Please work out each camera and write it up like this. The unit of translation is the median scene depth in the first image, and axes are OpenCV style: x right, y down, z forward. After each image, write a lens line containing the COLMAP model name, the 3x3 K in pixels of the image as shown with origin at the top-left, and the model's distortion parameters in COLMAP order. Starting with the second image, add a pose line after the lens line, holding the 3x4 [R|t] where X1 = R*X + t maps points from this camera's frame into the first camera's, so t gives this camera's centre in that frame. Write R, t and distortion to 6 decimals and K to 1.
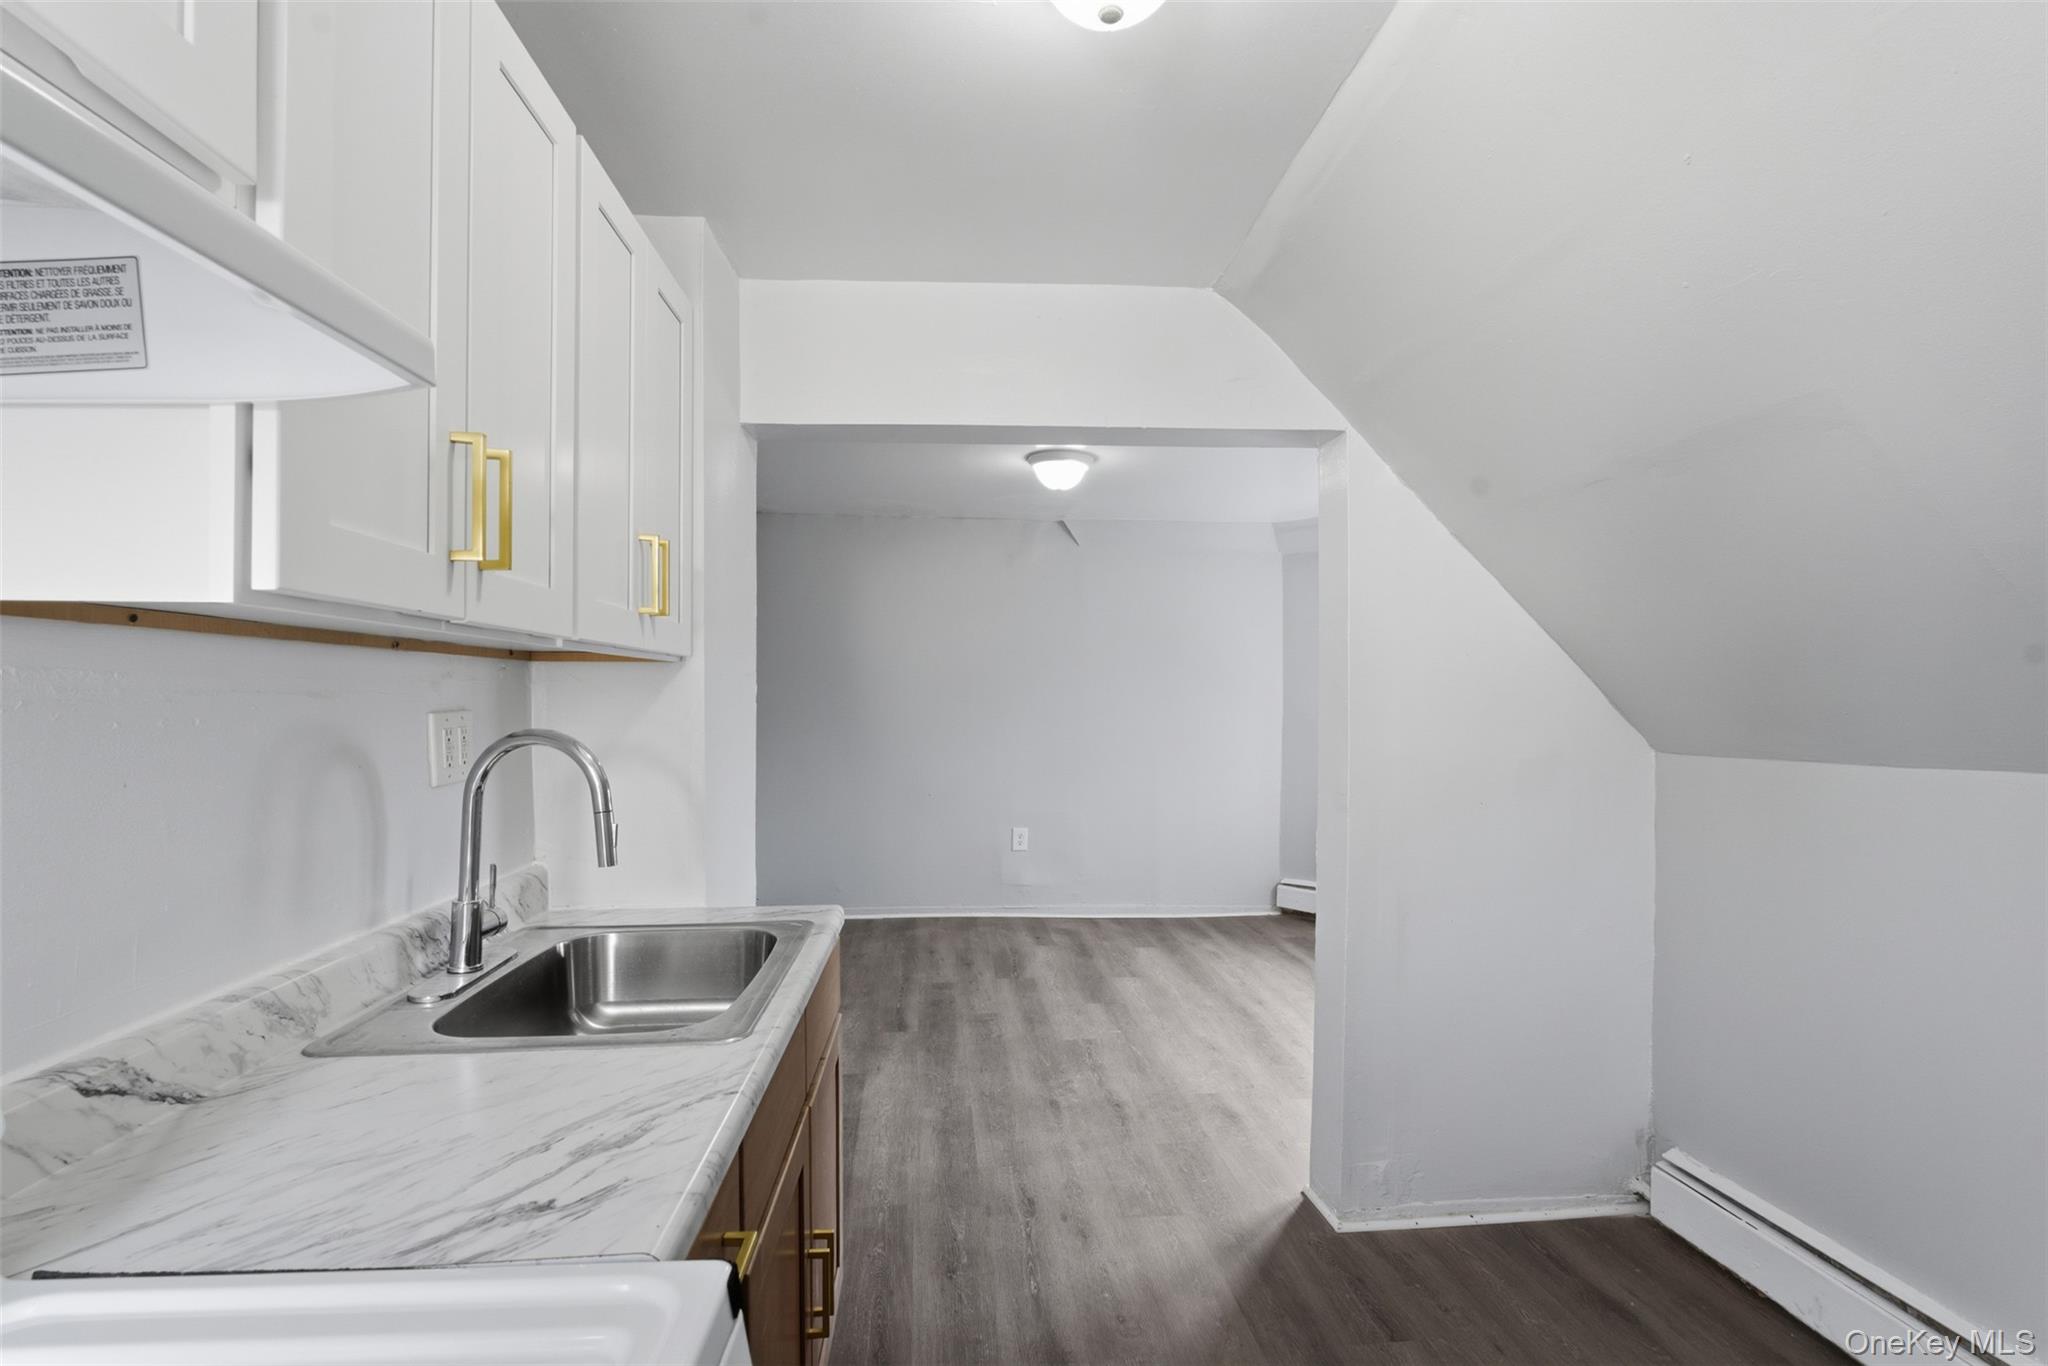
lens RADIAL K [[920.7, 0, 1026.8], [0, 920.7, 692.9], [0, 0, 1]] dist [-0.007677, 0.001882]
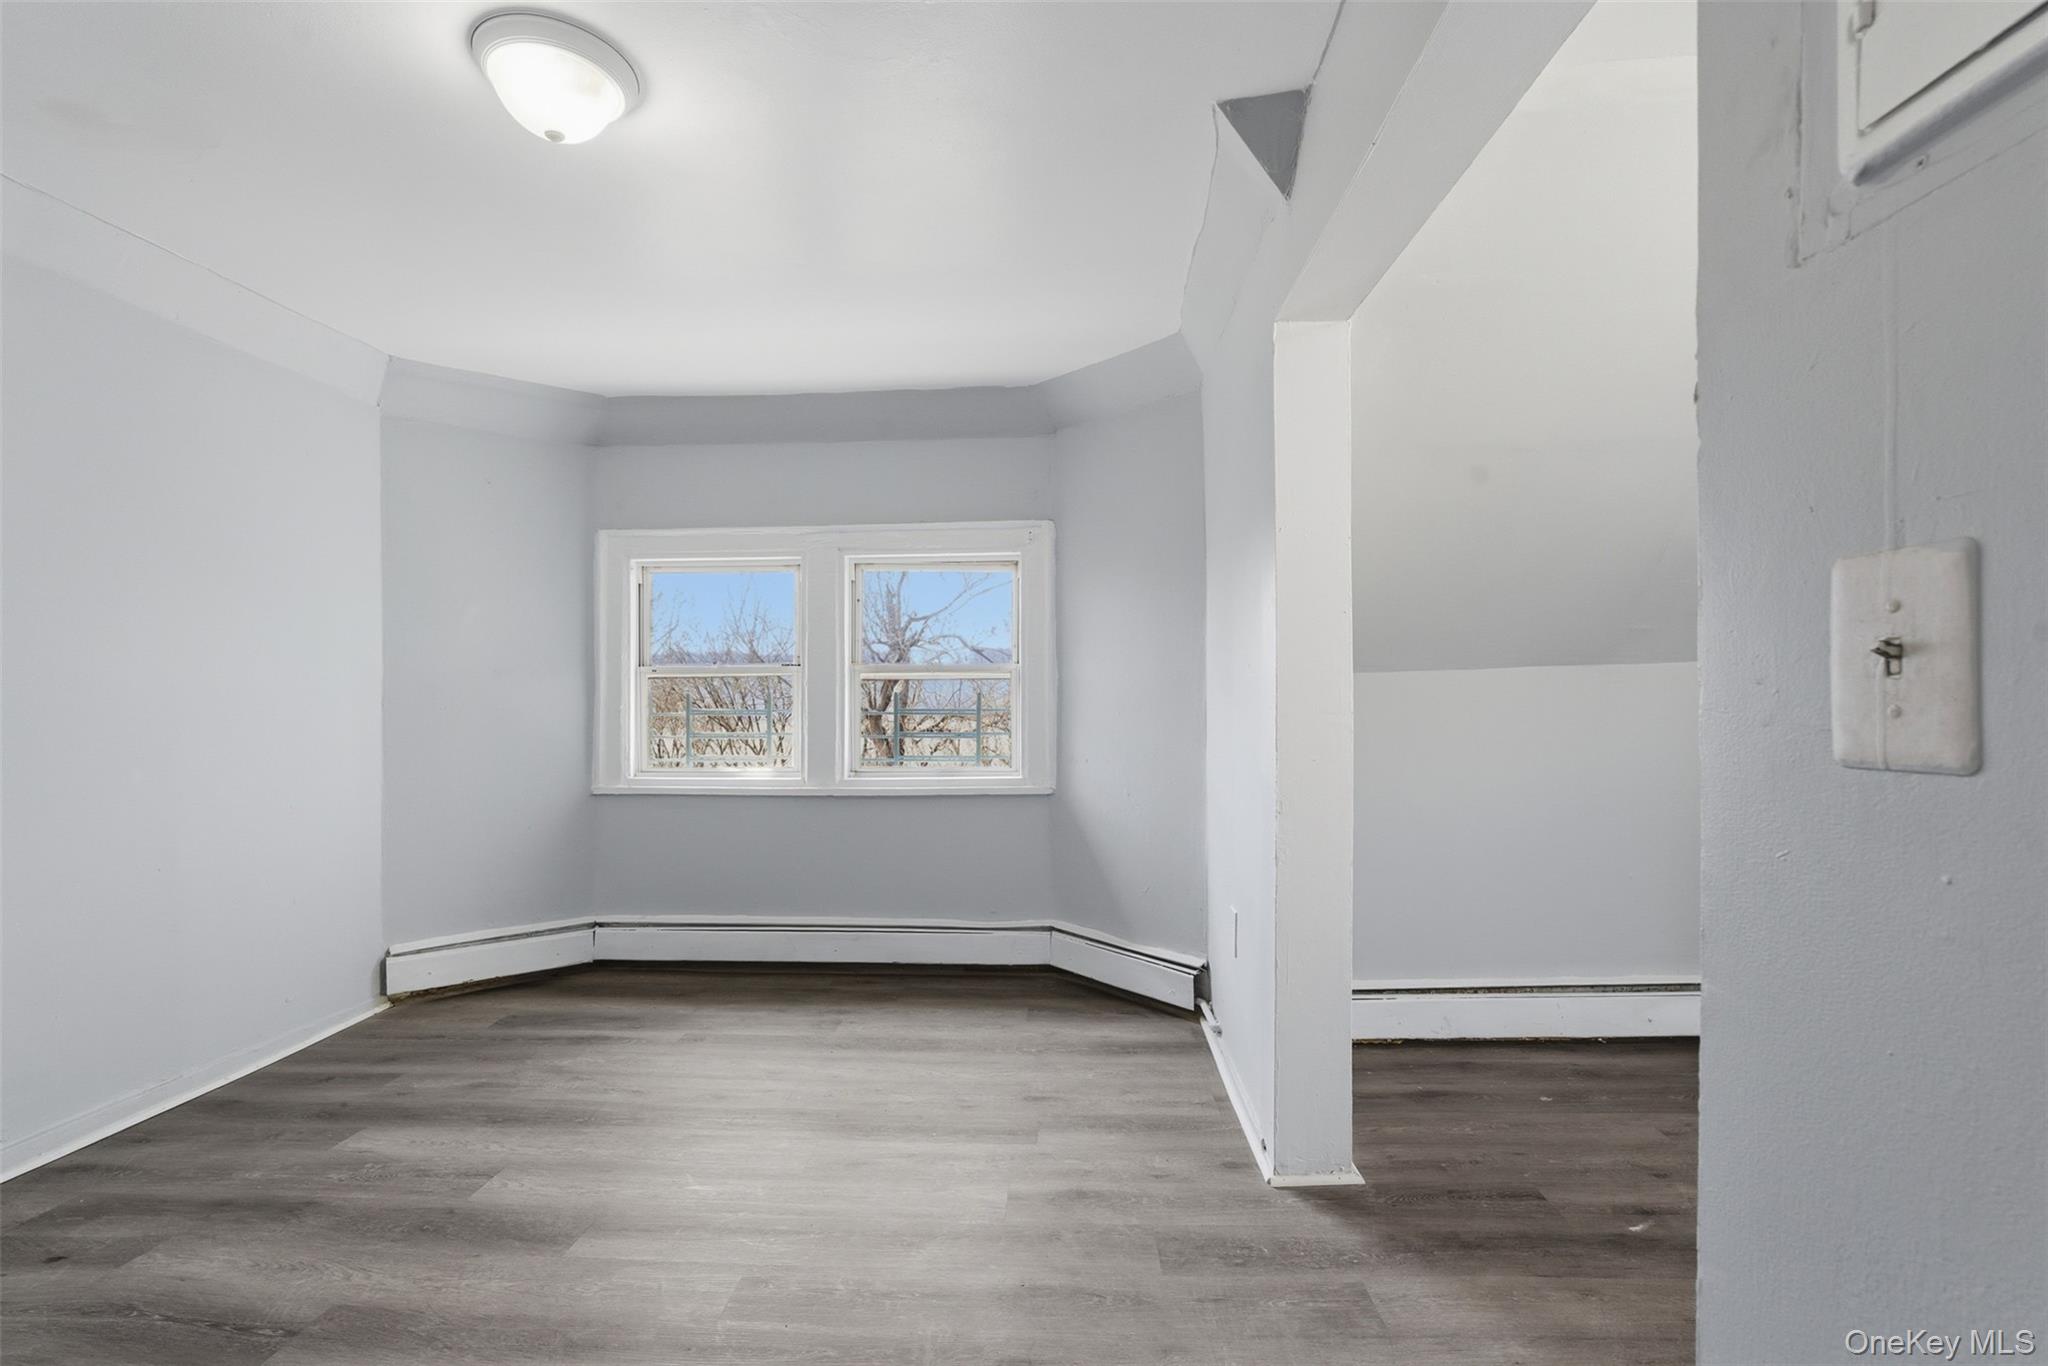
lens RADIAL K [[920.7, 0, 1022.1], [0, 920.7, 690.4], [0, 0, 1]] dist [-0.007677, 0.001882]
pose [[0.134499, 0.009441, 0.990869, -0.709565], [0.003006, 0.999946, -0.009936, 0.111878], [-0.990909, 0.004315, 0.134464, 1.370810]]
